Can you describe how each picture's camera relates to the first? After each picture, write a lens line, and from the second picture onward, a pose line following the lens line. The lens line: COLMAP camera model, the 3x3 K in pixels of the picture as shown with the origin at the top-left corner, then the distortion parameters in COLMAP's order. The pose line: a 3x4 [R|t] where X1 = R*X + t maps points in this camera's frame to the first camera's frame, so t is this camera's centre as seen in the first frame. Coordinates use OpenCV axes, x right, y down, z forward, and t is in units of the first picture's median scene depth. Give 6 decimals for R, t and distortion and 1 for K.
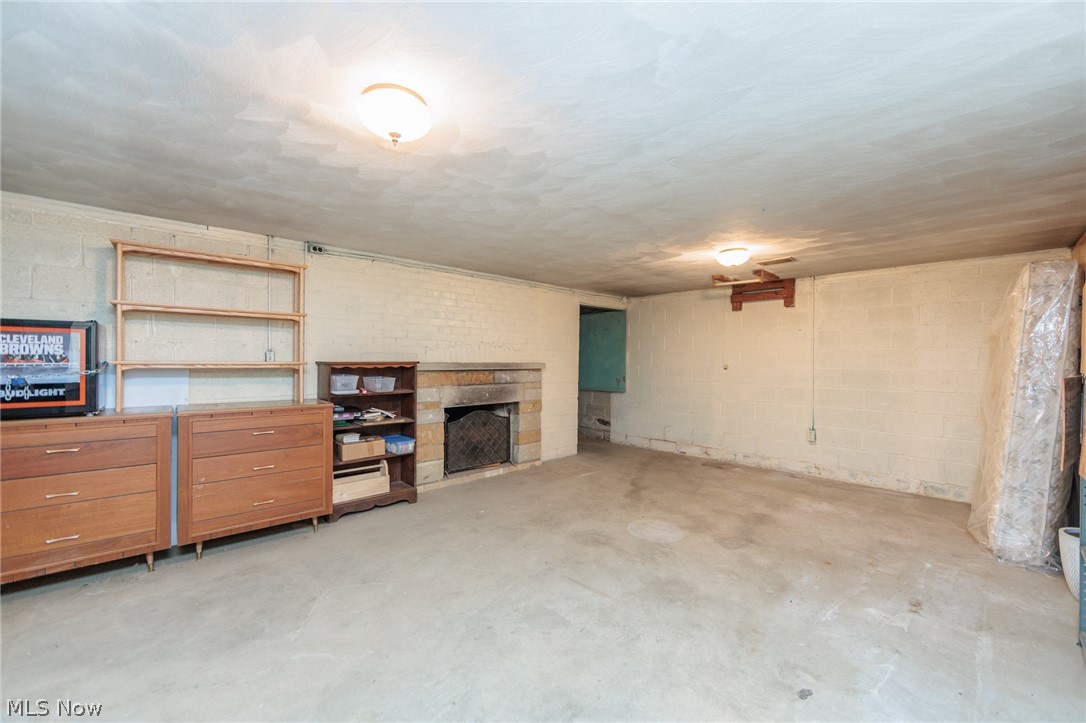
lens RADIAL K [[423.4, 0, 542.0], [0, 423.4, 361.0], [0, 0, 1]] dist [-0.001998, -0.000440]
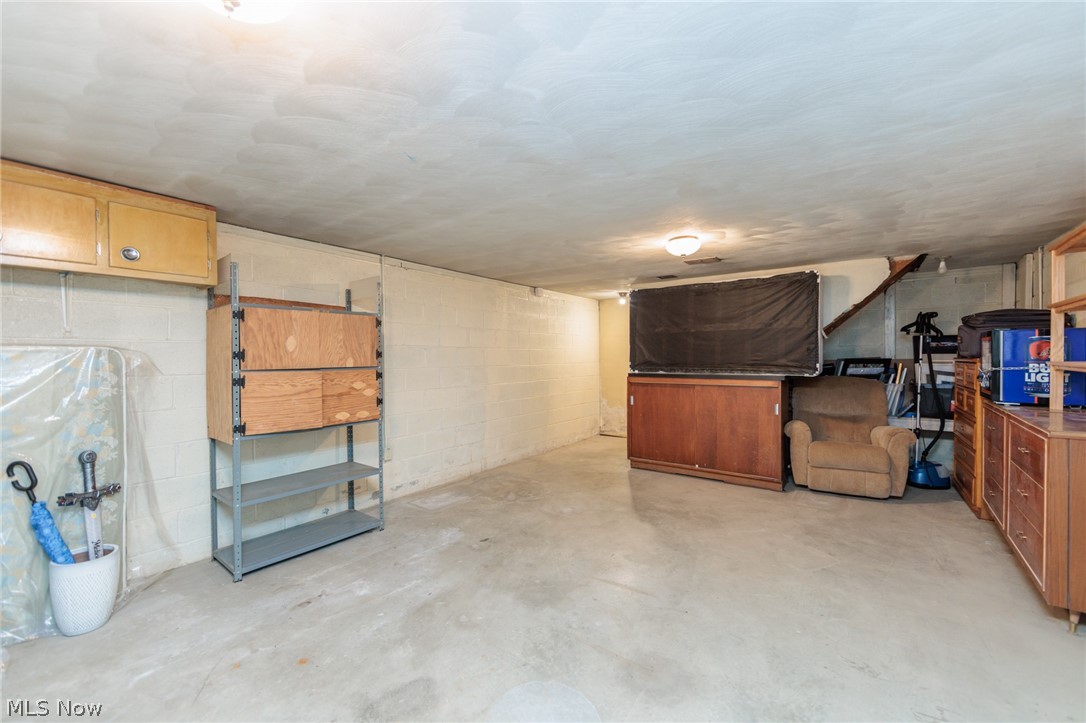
lens RADIAL K [[423.4, 0, 544.8], [0, 423.4, 360.9], [0, 0, 1]] dist [-0.001998, -0.000440]
pose [[-0.985248, 0.000535, -0.171131, 0.487906], [-0.001608, 0.999922, 0.012382, -0.013666], [0.171124, 0.012475, -0.985171, 2.052653]]
